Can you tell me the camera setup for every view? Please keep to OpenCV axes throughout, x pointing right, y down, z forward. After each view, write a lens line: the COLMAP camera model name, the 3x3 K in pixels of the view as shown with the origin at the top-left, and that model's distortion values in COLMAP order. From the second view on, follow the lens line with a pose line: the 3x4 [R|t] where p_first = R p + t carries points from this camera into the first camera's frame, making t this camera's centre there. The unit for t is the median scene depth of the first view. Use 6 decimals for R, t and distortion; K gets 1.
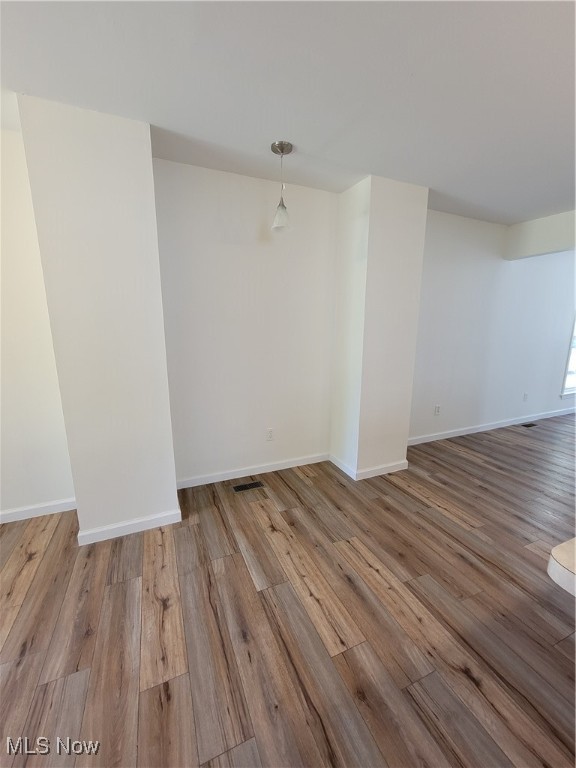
lens RADIAL K [[313.4, 0, 284.9], [0, 313.4, 384.8], [0, 0, 1]] dist [-0.008457, 0.001058]
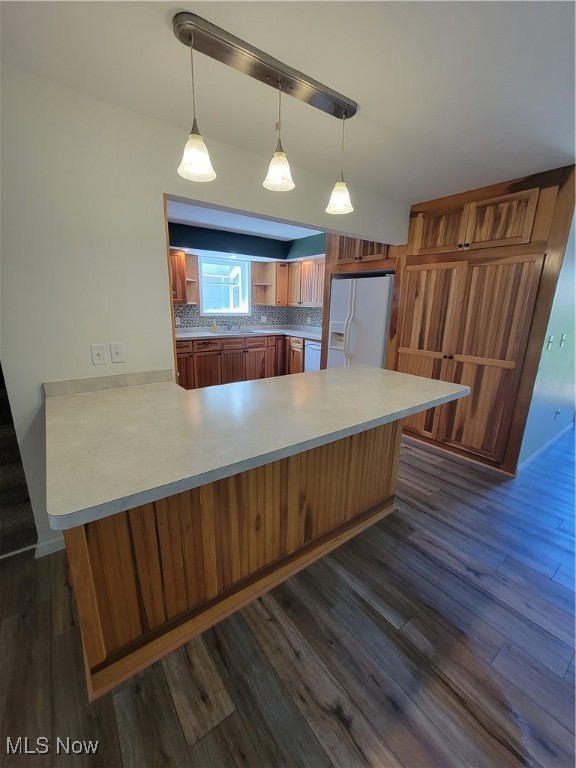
lens RADIAL K [[313.4, 0, 284.9], [0, 313.4, 384.8], [0, 0, 1]] dist [-0.008457, 0.001058]
pose [[-0.972297, 0.042719, -0.229812, 1.299288], [-0.061382, 0.901991, 0.427368, -0.292586], [0.225545, 0.429635, -0.874382, 1.267489]]
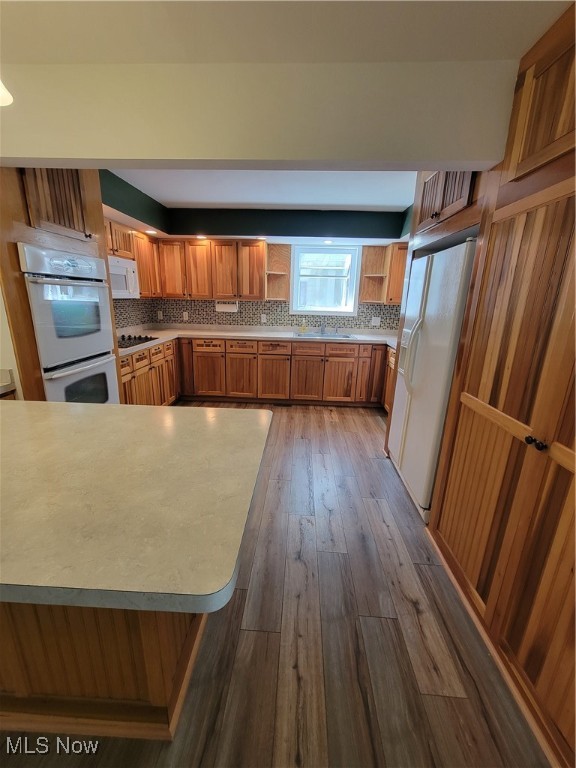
lens RADIAL K [[313.4, 0, 284.9], [0, 313.4, 384.8], [0, 0, 1]] dist [-0.008457, 0.001058]
pose [[-0.900055, -0.138351, 0.413231, 0.139224], [0.058289, 0.901521, 0.428791, -0.140509], [-0.431860, 0.410022, -0.803355, 0.505572]]
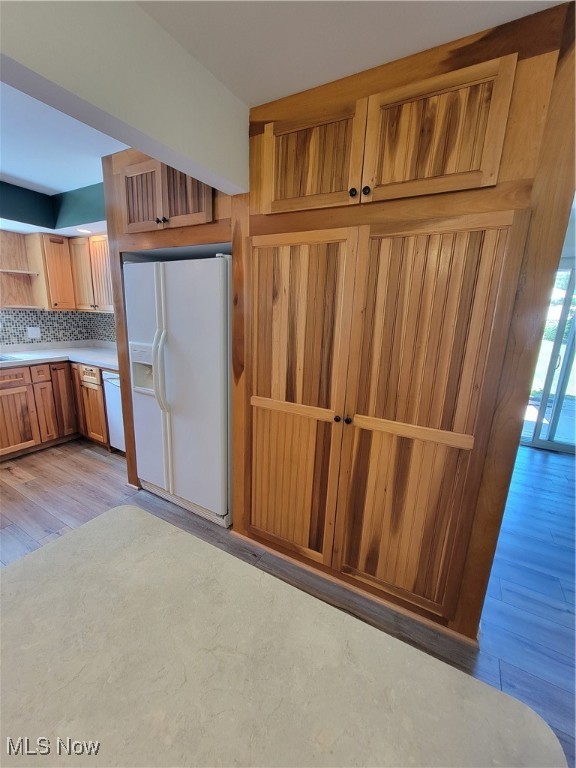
lens RADIAL K [[313.4, 0, 284.9], [0, 313.4, 384.8], [0, 0, 1]] dist [-0.008457, 0.001058]
pose [[-0.794299, 0.111439, -0.597219, 0.601163], [-0.151501, 0.915643, 0.372351, -0.123960], [0.588334, 0.386237, -0.710412, 0.302857]]
